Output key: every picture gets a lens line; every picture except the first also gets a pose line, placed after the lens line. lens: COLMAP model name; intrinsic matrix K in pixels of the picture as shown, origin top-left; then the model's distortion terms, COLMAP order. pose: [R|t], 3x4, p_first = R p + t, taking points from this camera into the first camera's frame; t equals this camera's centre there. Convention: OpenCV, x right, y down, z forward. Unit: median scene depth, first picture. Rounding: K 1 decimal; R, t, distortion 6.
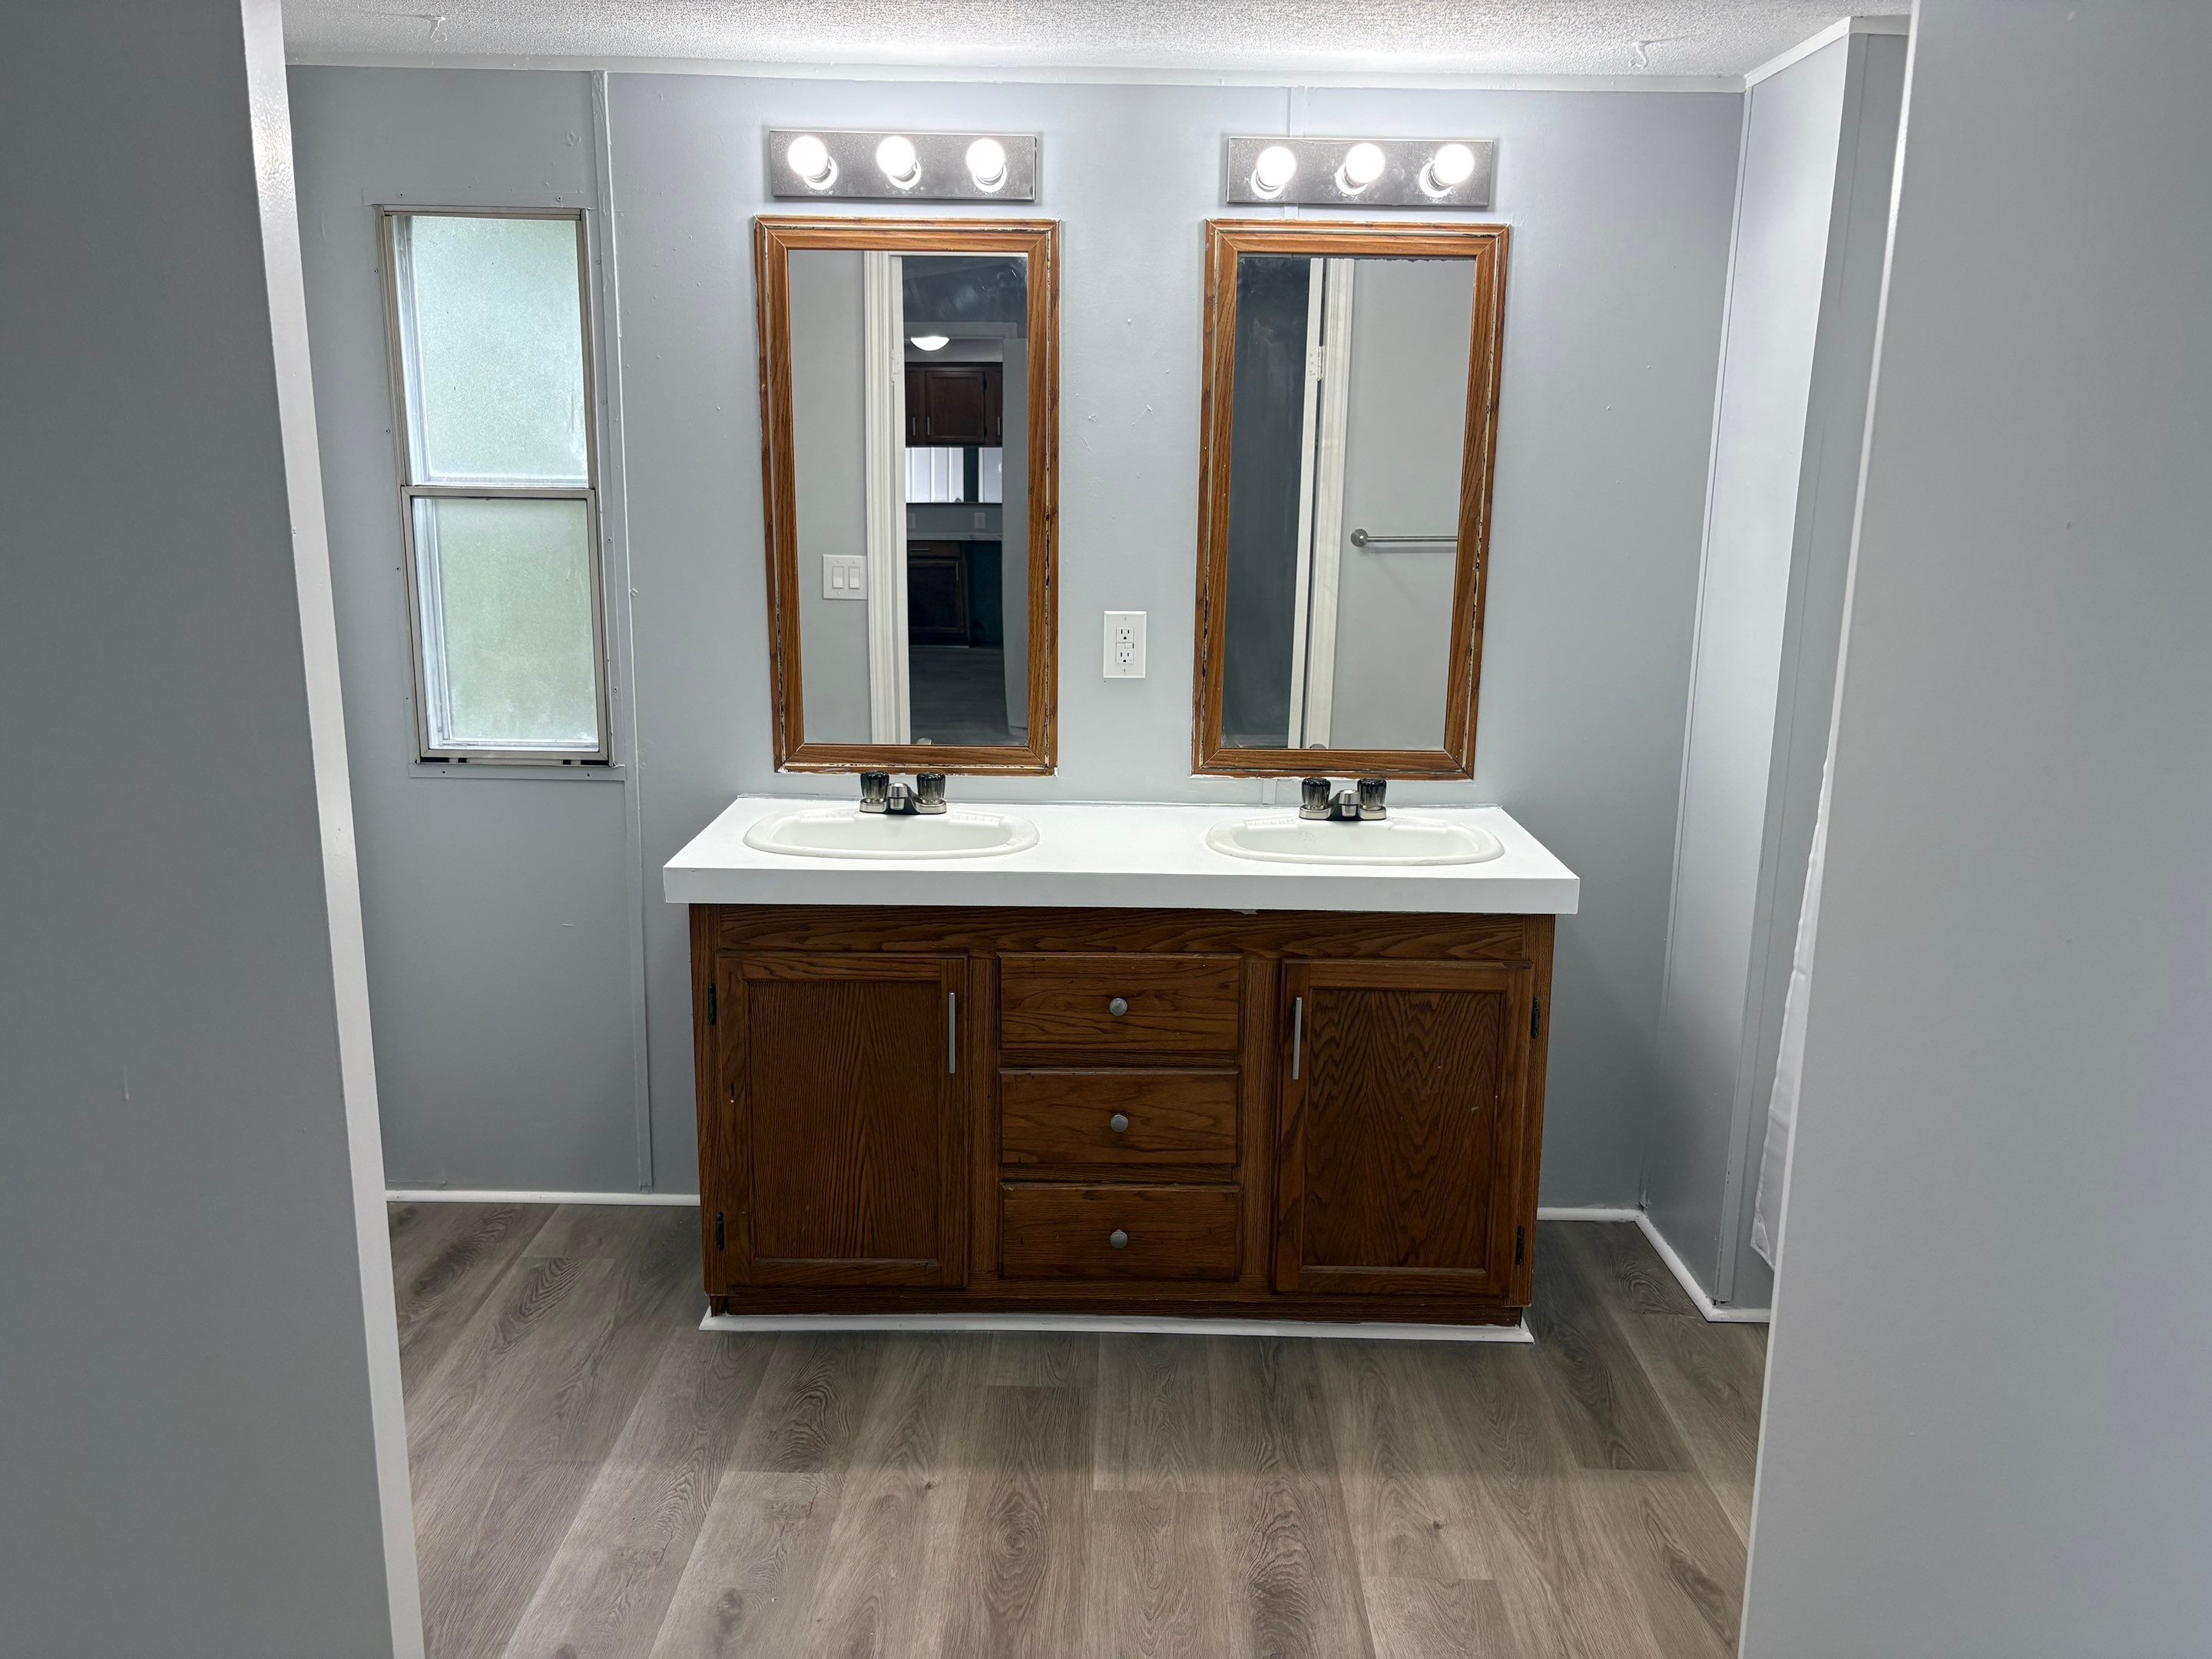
lens RADIAL K [[1672.5, 0, 1116.4], [0, 1672.5, 825.0], [0, 0, 1]] dist [0.006494, -0.004019]
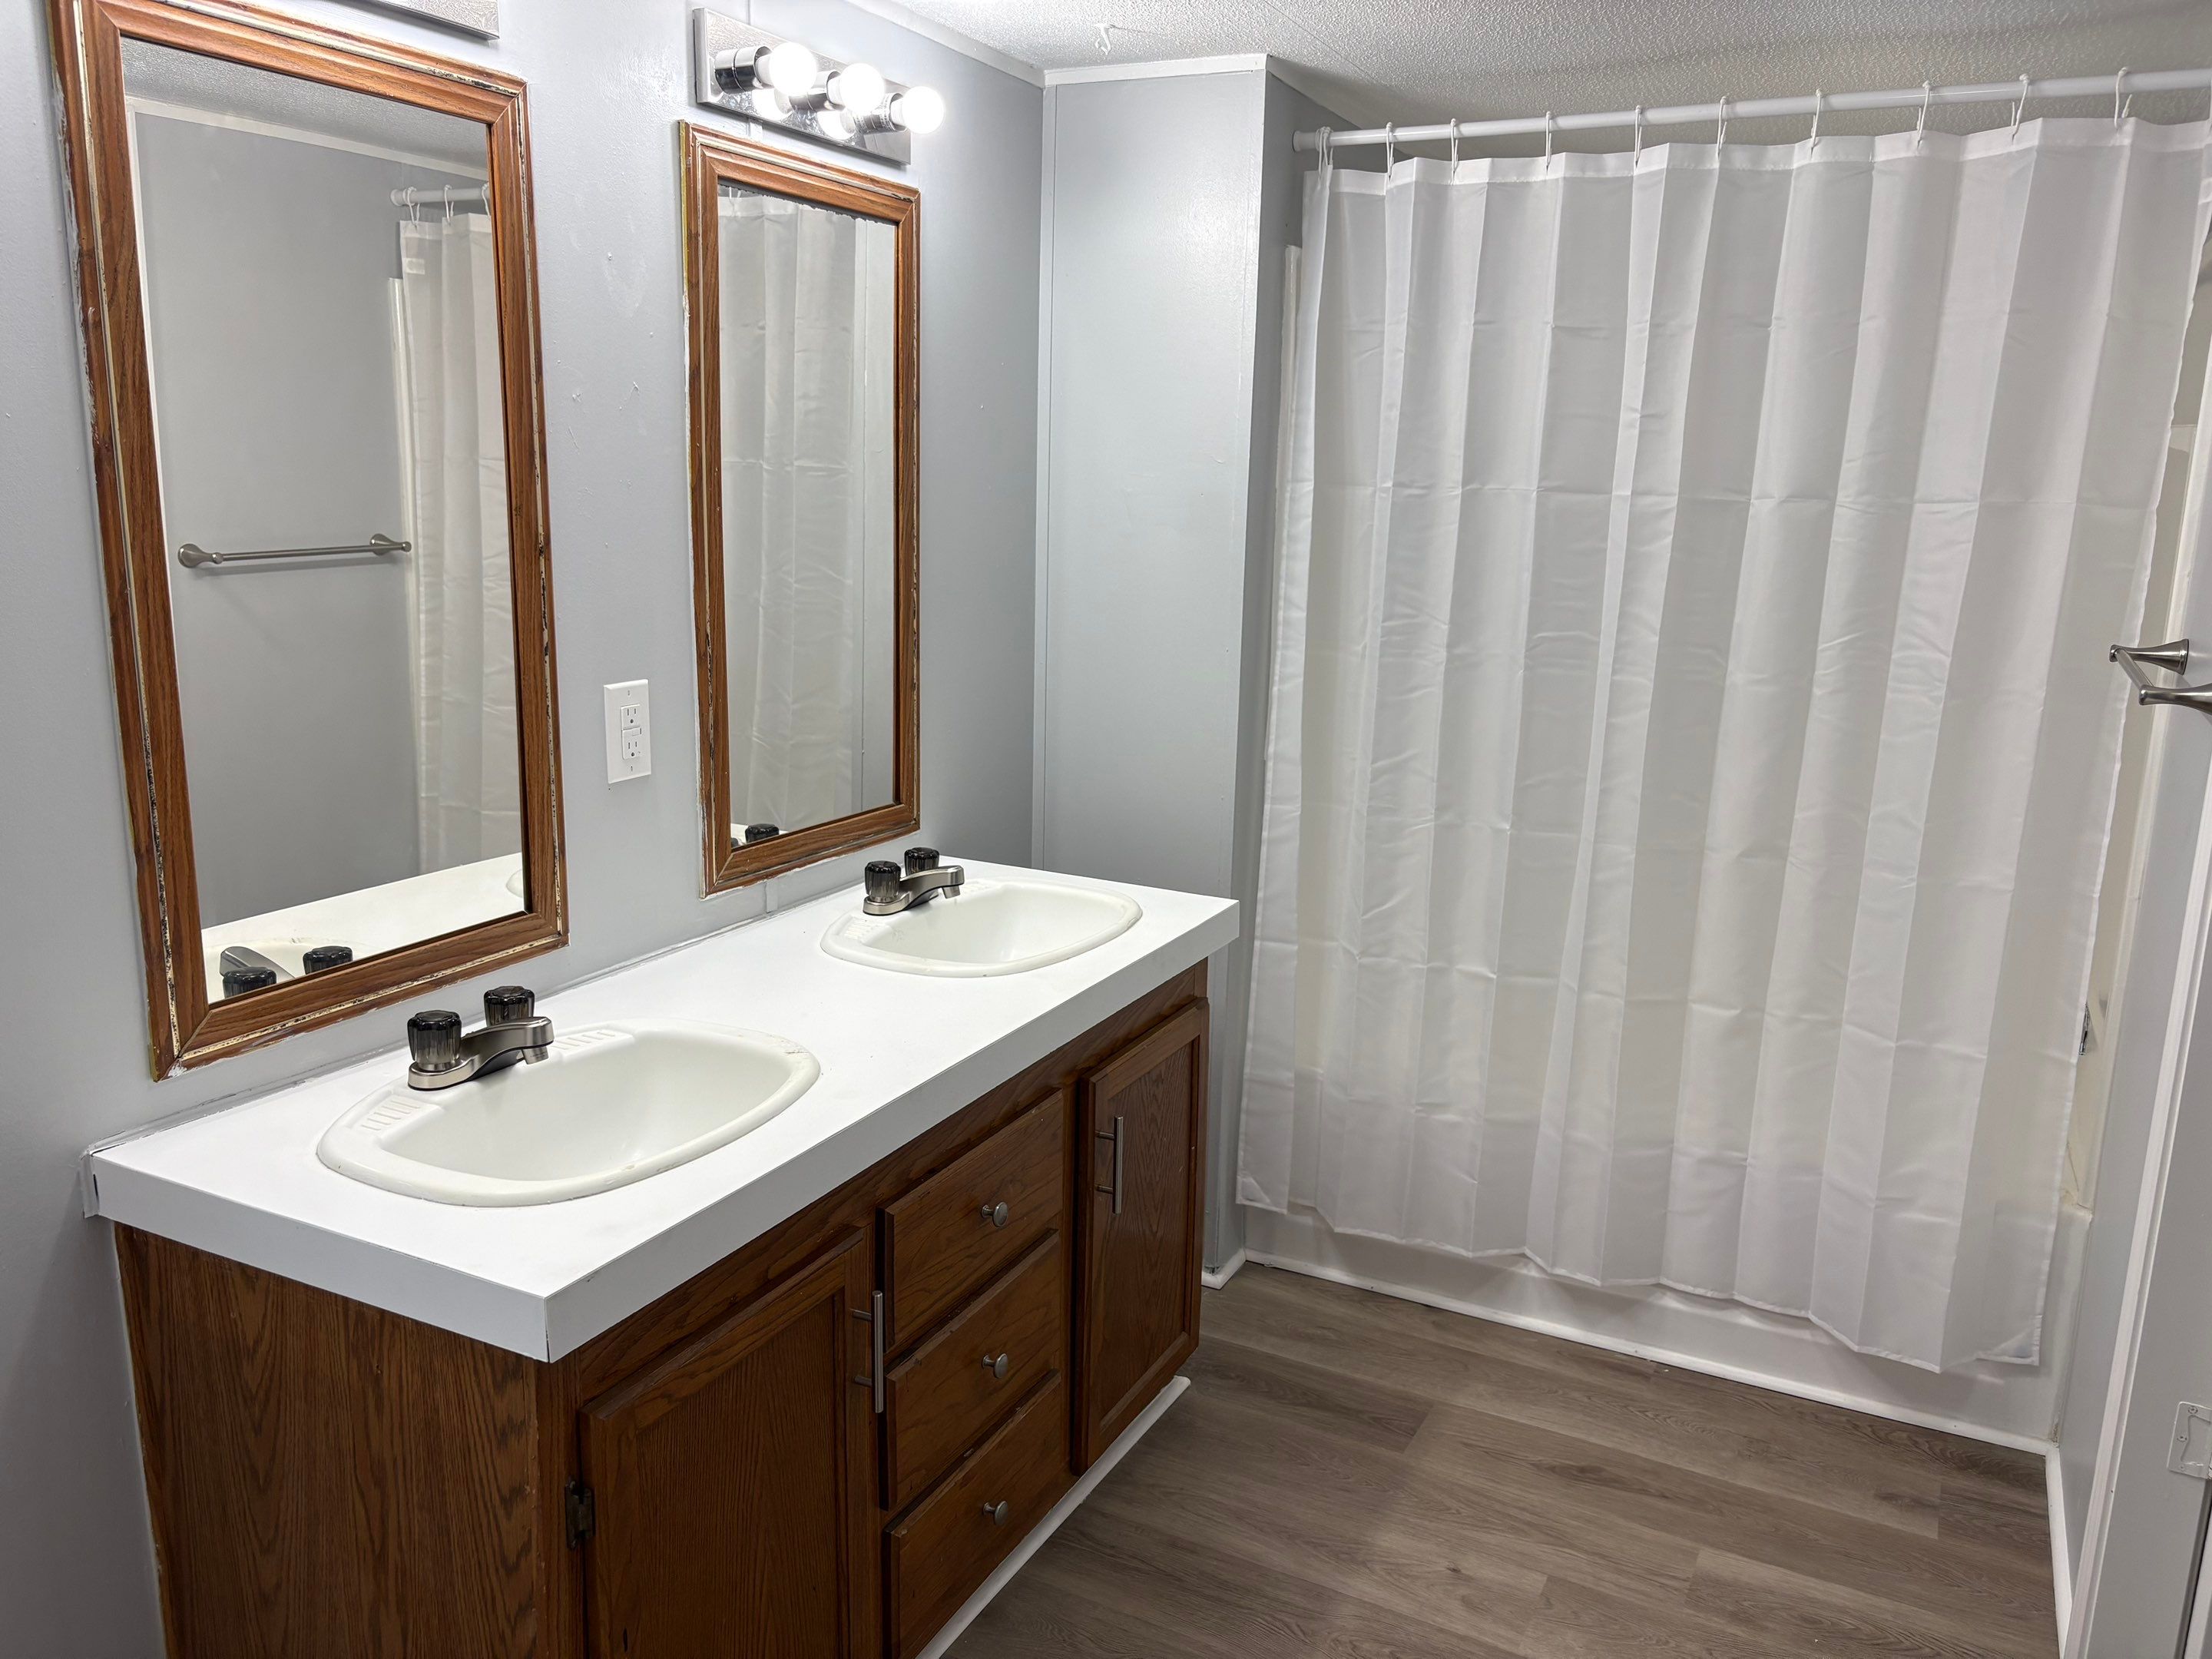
lens RADIAL K [[1672.5, 0, 1067.6], [0, 1672.5, 807.6], [0, 0, 1]] dist [0.006494, -0.004019]
pose [[0.459080, -0.181316, 0.869696, -0.563377], [0.177353, 0.977951, 0.110267, -0.133415], [-0.870512, 0.103622, 0.481114, 0.573362]]
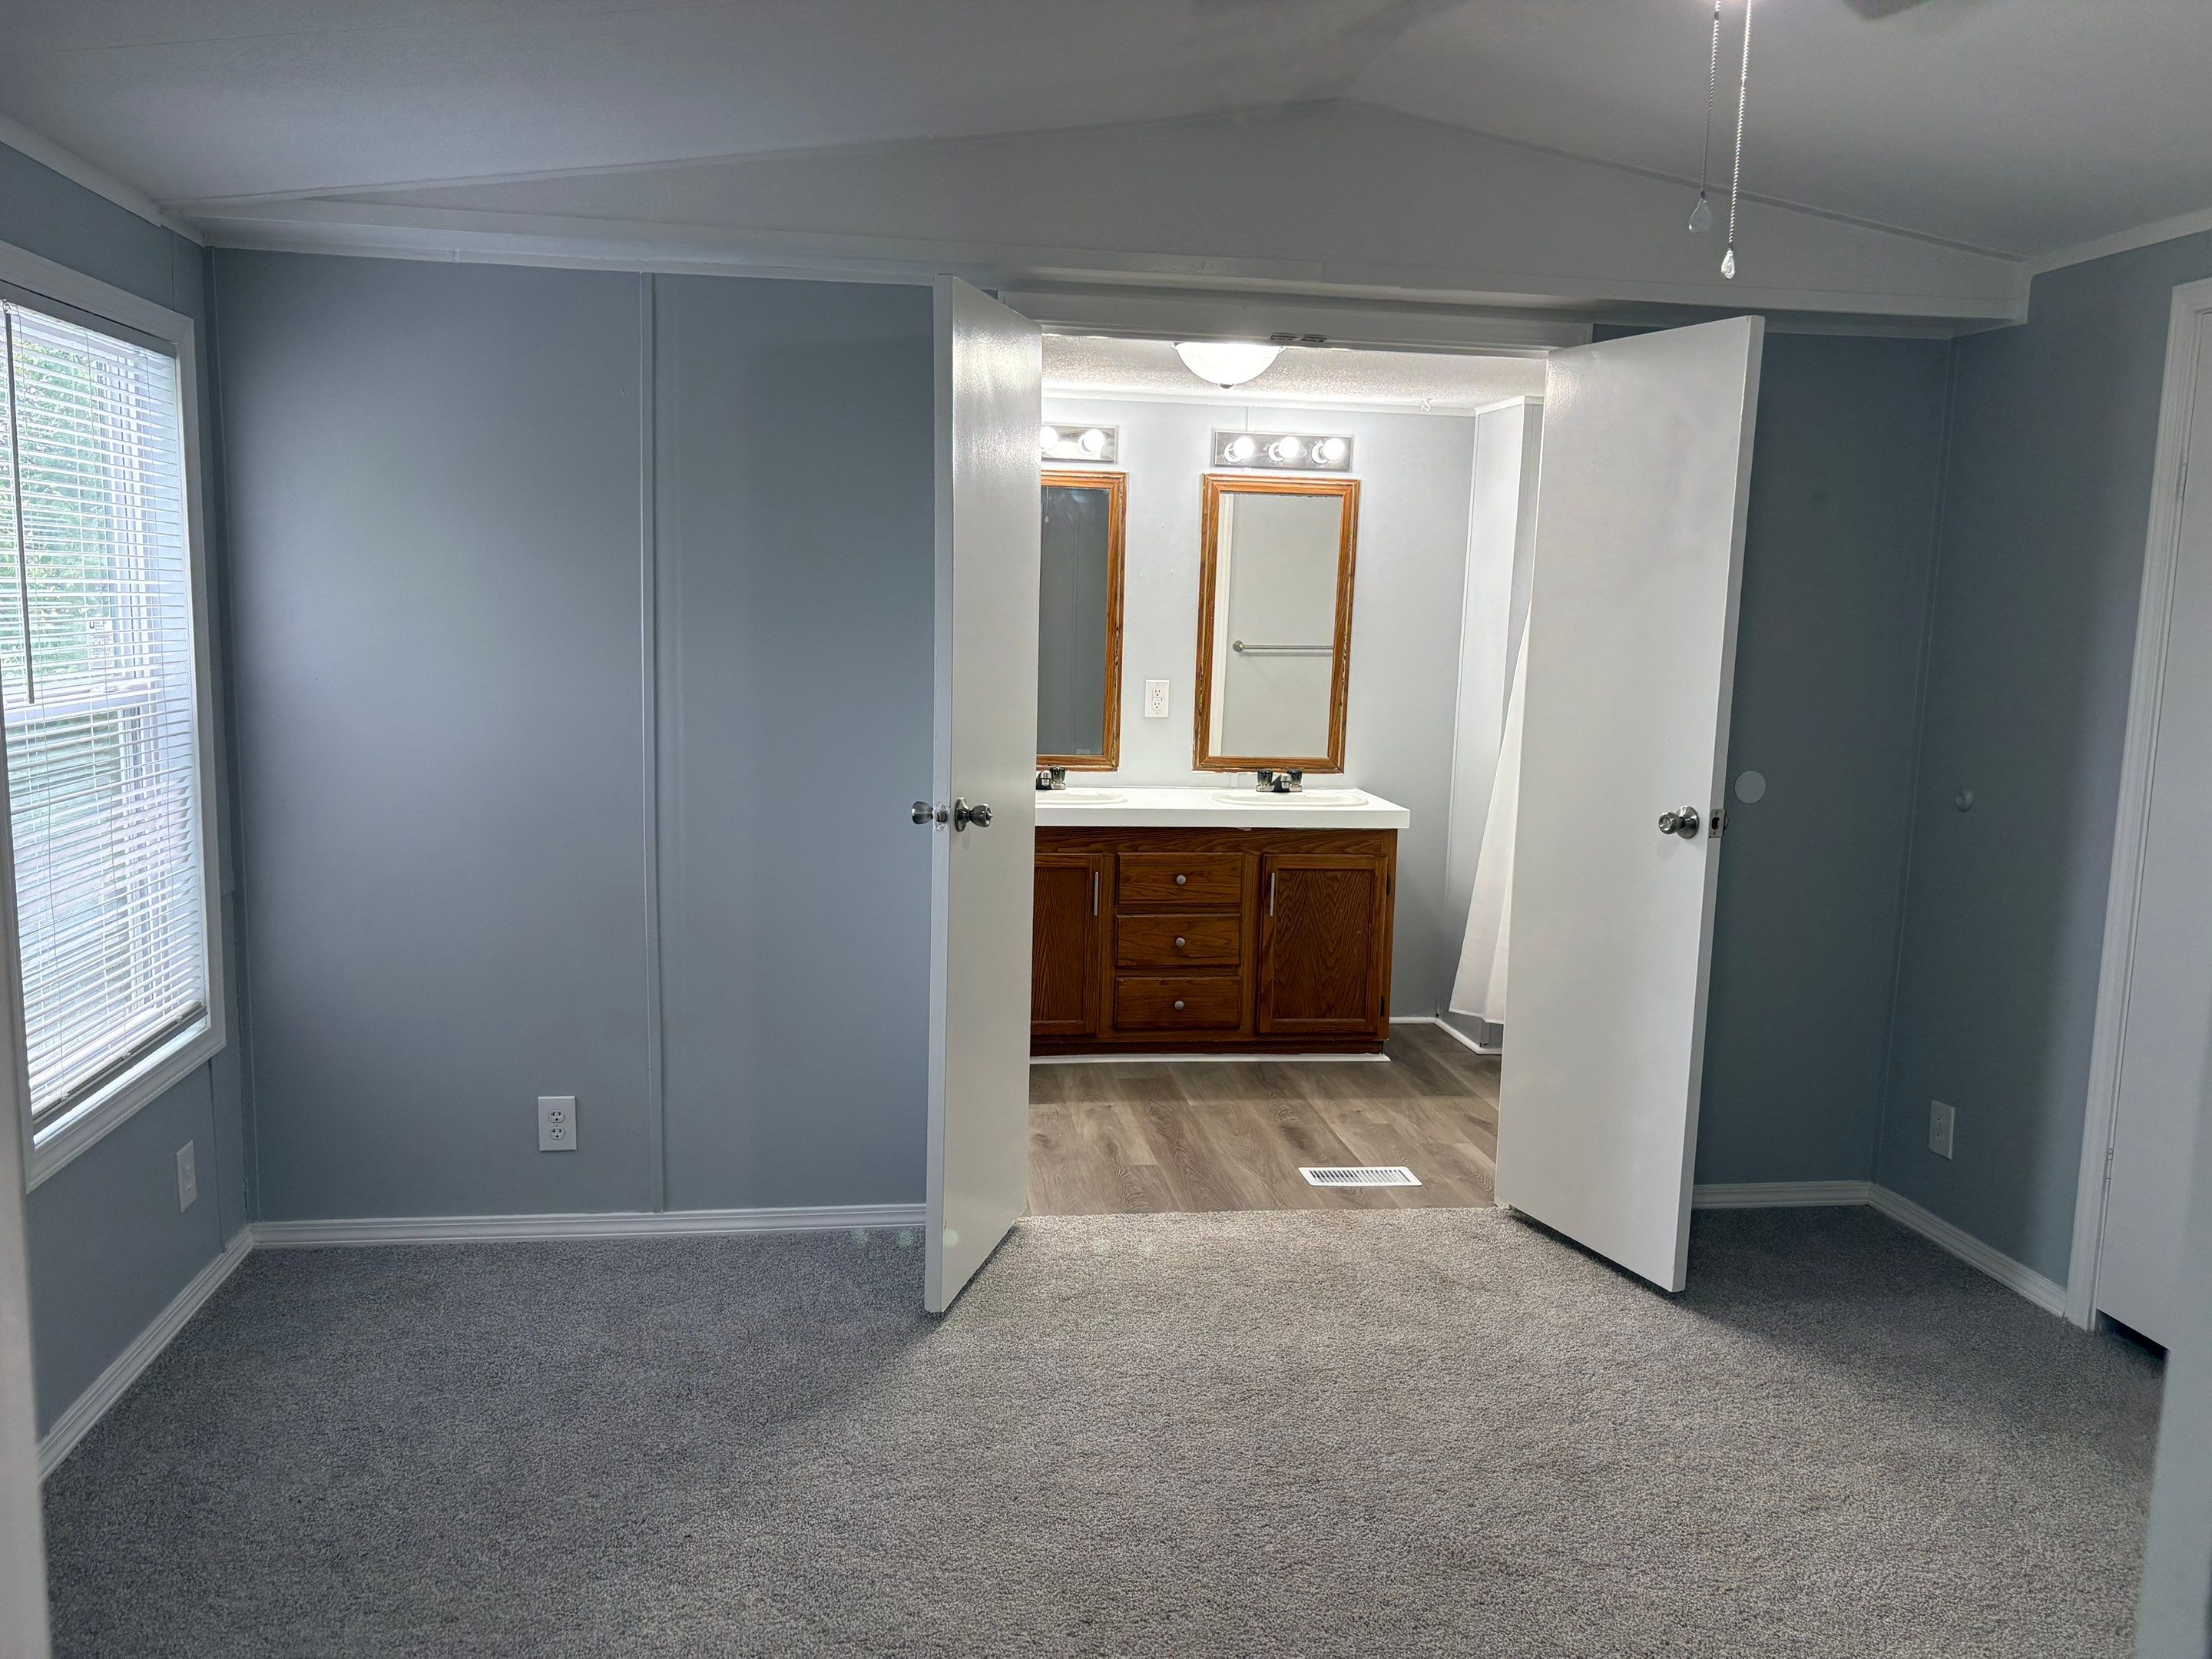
lens RADIAL K [[1672.5, 0, 1082.1], [0, 1672.5, 841.0], [0, 0, 1]] dist [0.006494, -0.004019]
pose [[0.990718, -0.007831, 0.135711, -0.356292], [0.016514, 0.997879, -0.062968, 0.175577], [-0.134930, 0.064625, 0.988745, -0.854255]]
